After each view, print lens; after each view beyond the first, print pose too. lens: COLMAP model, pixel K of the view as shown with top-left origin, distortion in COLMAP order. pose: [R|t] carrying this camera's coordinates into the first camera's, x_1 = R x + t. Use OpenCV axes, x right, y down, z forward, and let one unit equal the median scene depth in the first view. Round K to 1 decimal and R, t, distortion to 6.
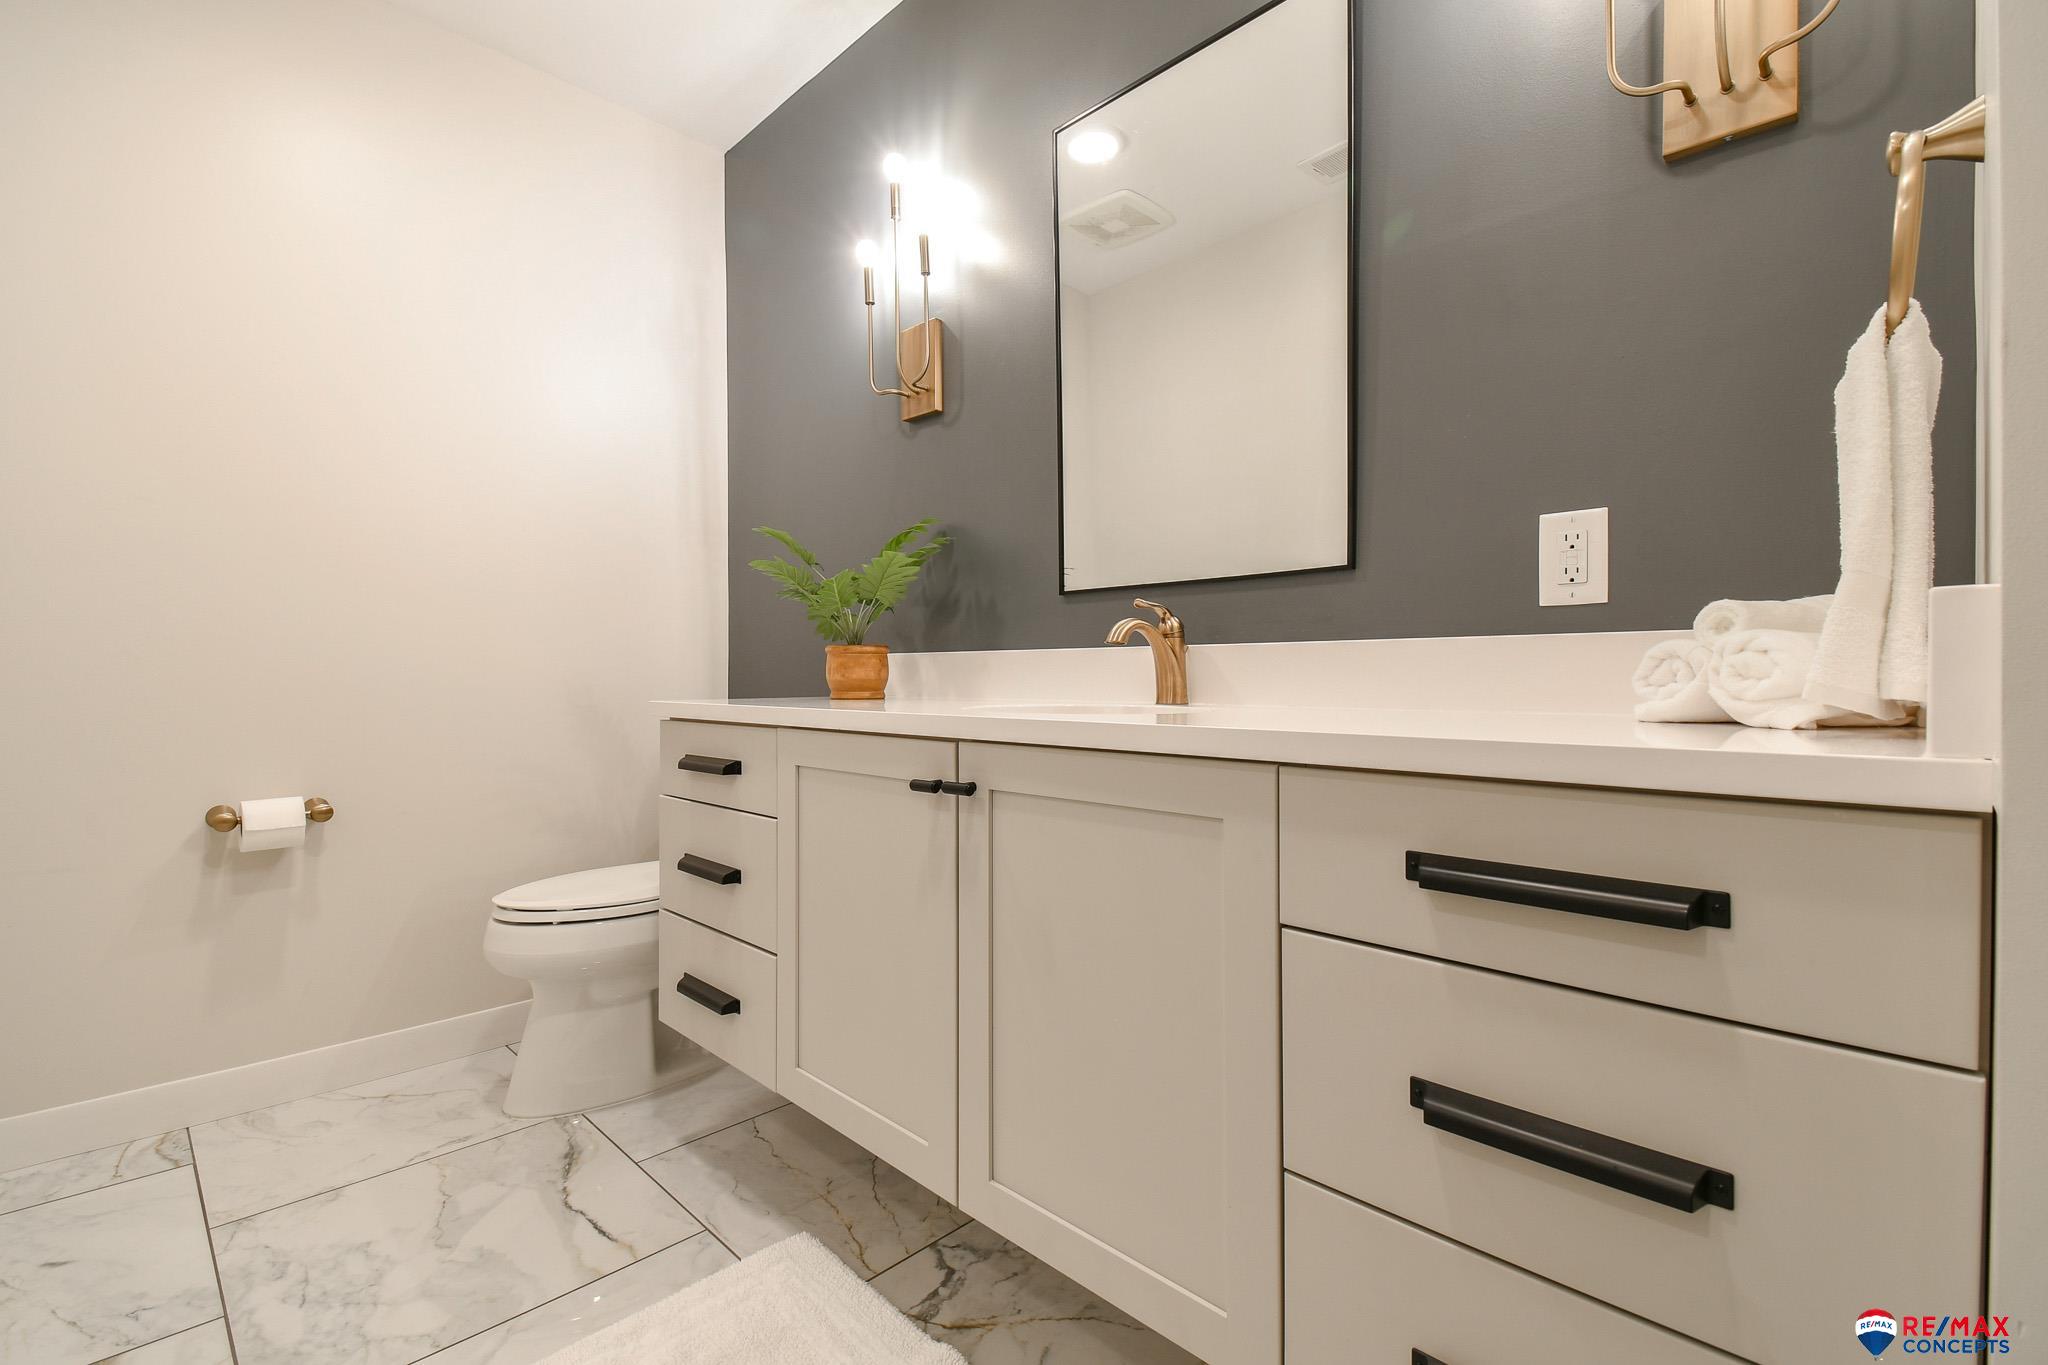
lens RADIAL K [[890.3, 0, 1025.7], [0, 890.3, 680.5], [0, 0, 1]] dist [0.042054, -0.023534]
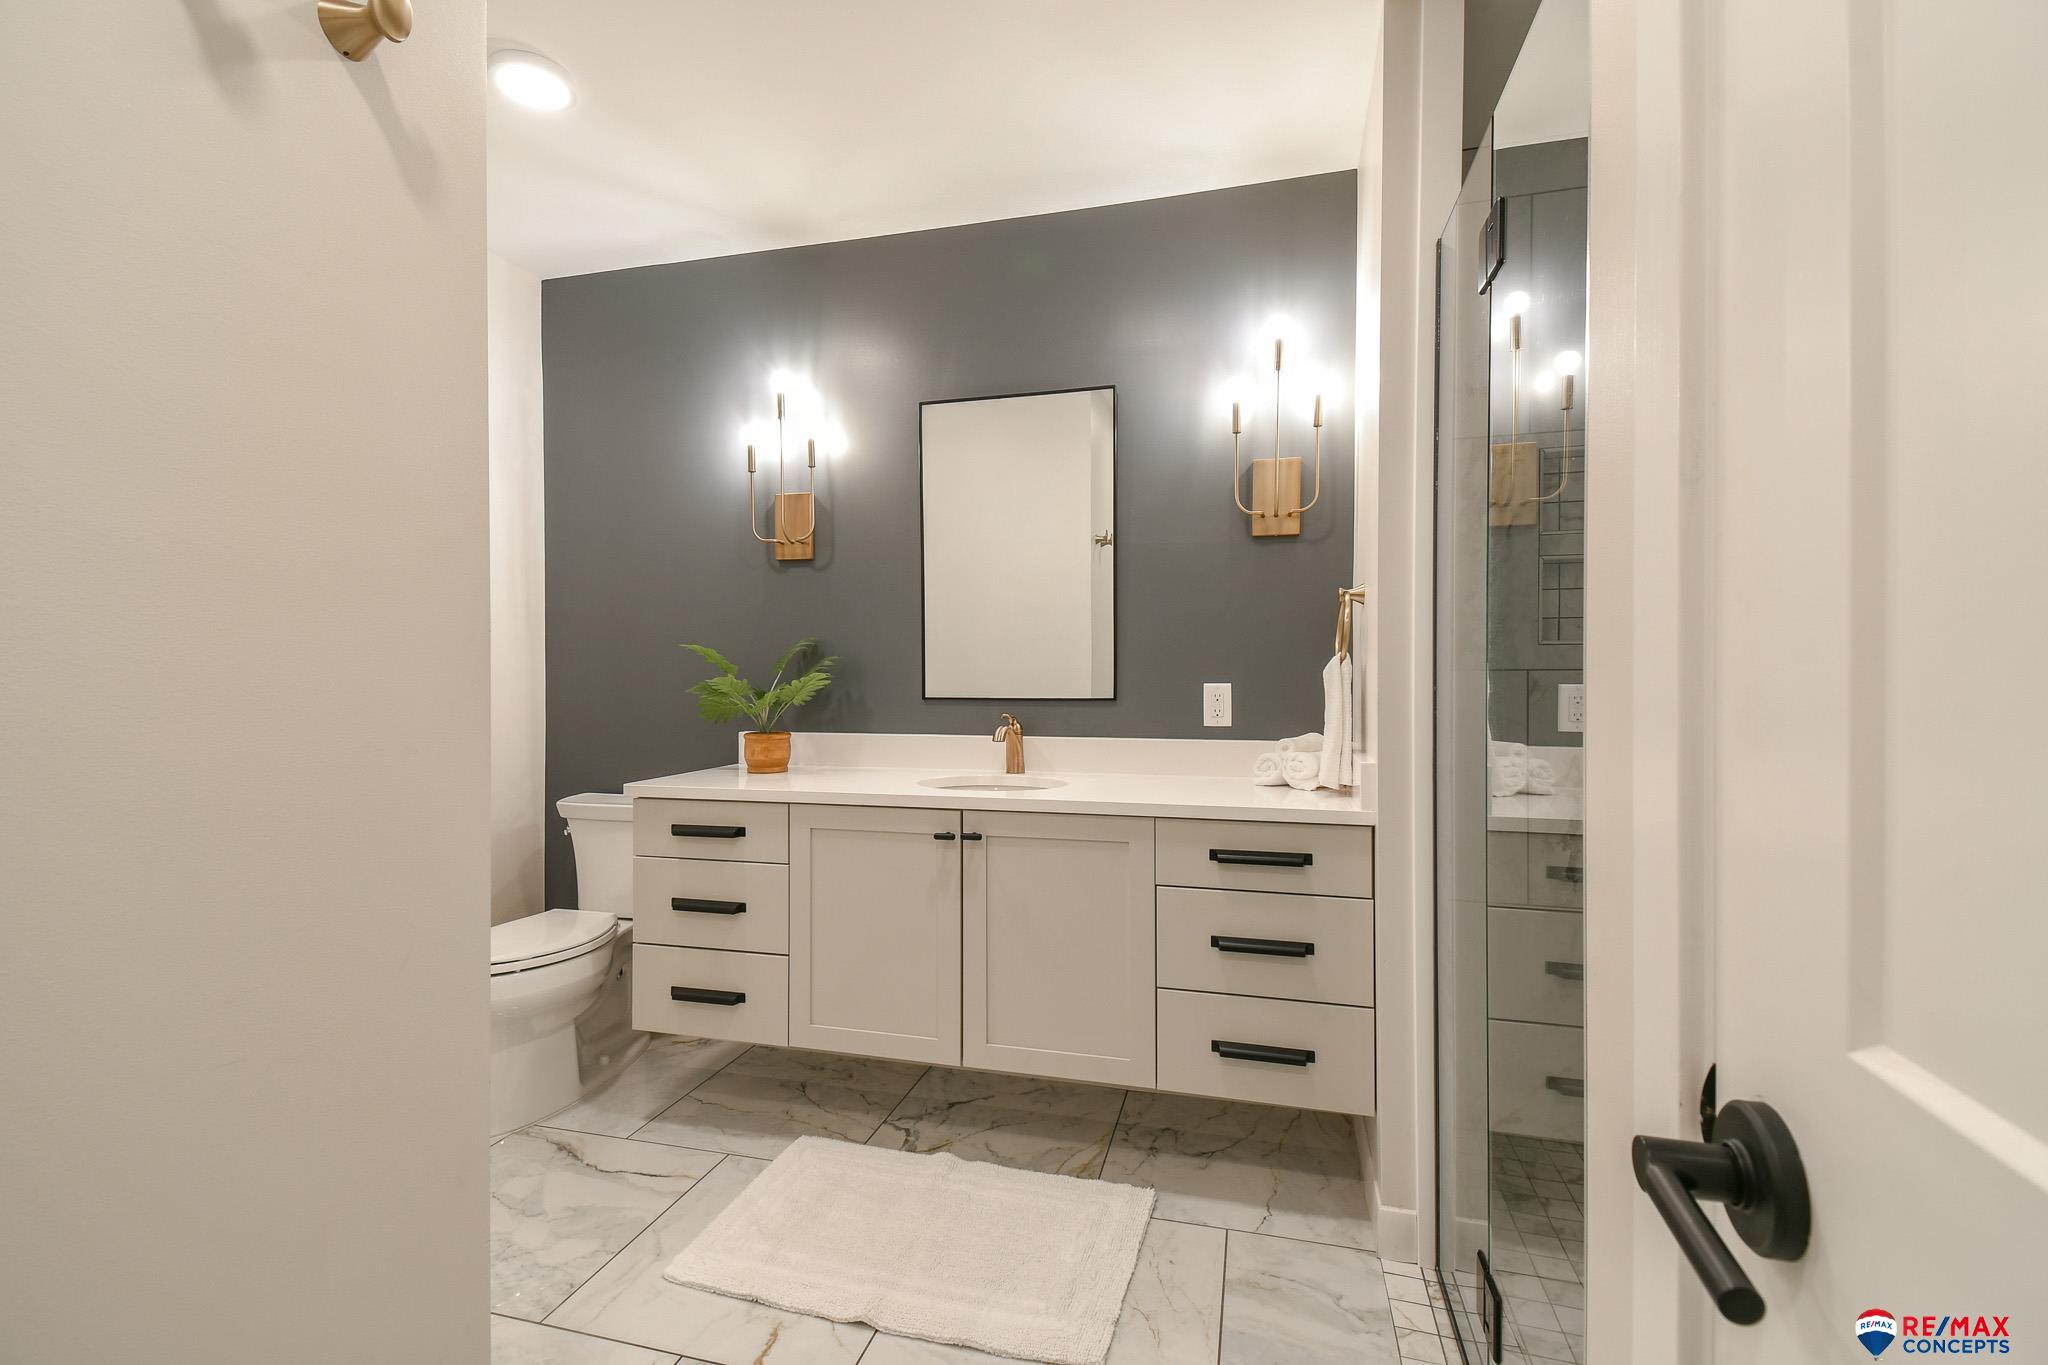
lens RADIAL K [[890.3, 0, 1021.2], [0, 890.3, 679.9], [0, 0, 1]] dist [0.042054, -0.023534]
pose [[0.870784, -0.002330, 0.491660, -0.840691], [0.002917, 0.999996, -0.000429, -0.191499], [-0.491656, 0.001808, 0.870787, -0.625540]]
